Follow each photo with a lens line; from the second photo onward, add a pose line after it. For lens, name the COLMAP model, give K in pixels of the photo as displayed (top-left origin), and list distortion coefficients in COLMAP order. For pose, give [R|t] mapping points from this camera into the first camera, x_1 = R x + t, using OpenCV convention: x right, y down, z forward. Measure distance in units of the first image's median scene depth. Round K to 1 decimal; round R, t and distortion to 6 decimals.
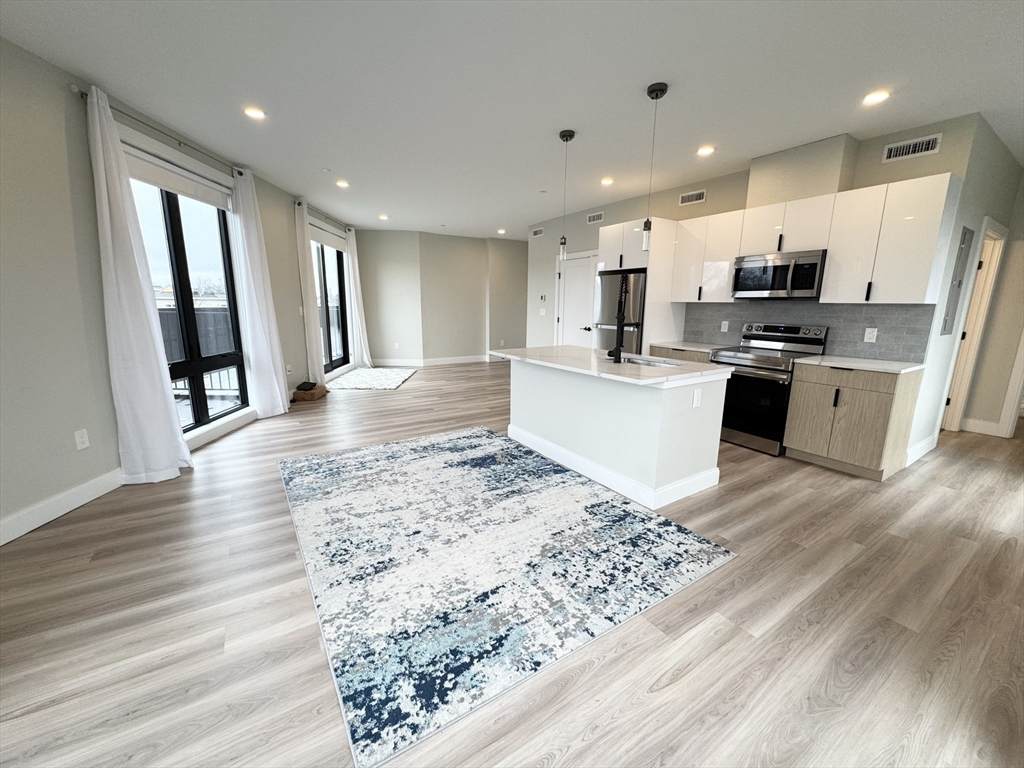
lens RADIAL K [[407.1, 0, 510.8], [0, 407.1, 384.1], [0, 0, 1]] dist [-0.002081, -0.000137]
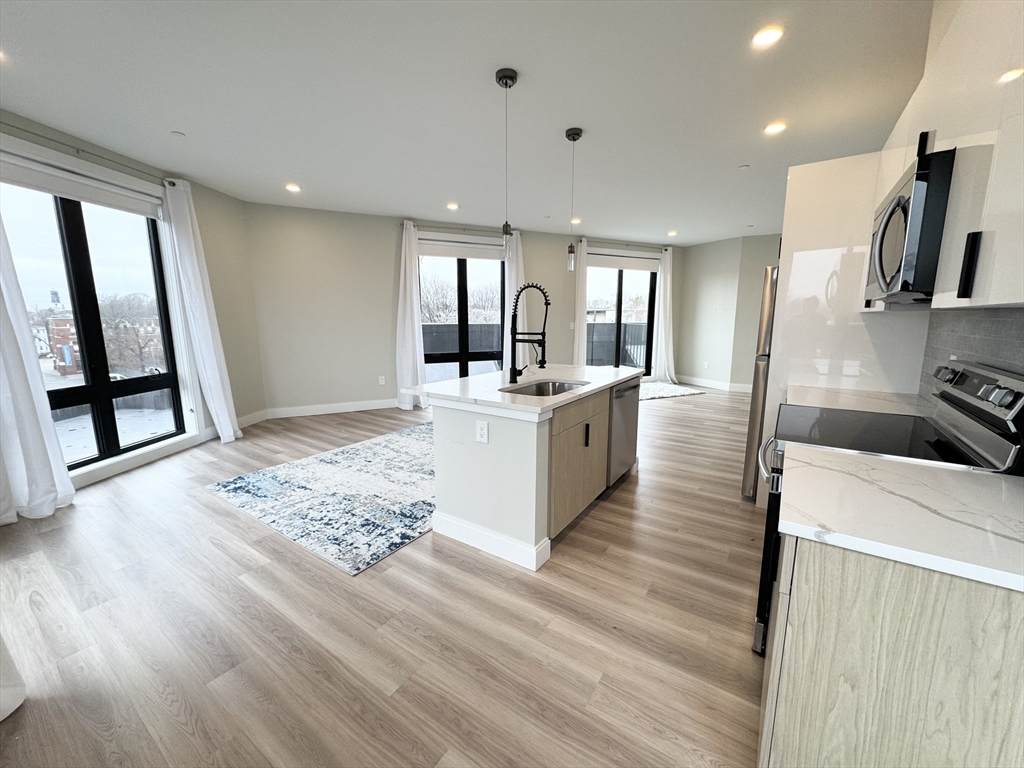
lens RADIAL K [[407.1, 0, 510.8], [0, 407.1, 384.1], [0, 0, 1]] dist [-0.002081, -0.000137]
pose [[0.386052, 0.138170, -0.912071, 1.035235], [-0.174552, 0.981799, 0.074851, -0.111182], [0.905812, 0.130307, 0.403143, 0.606651]]
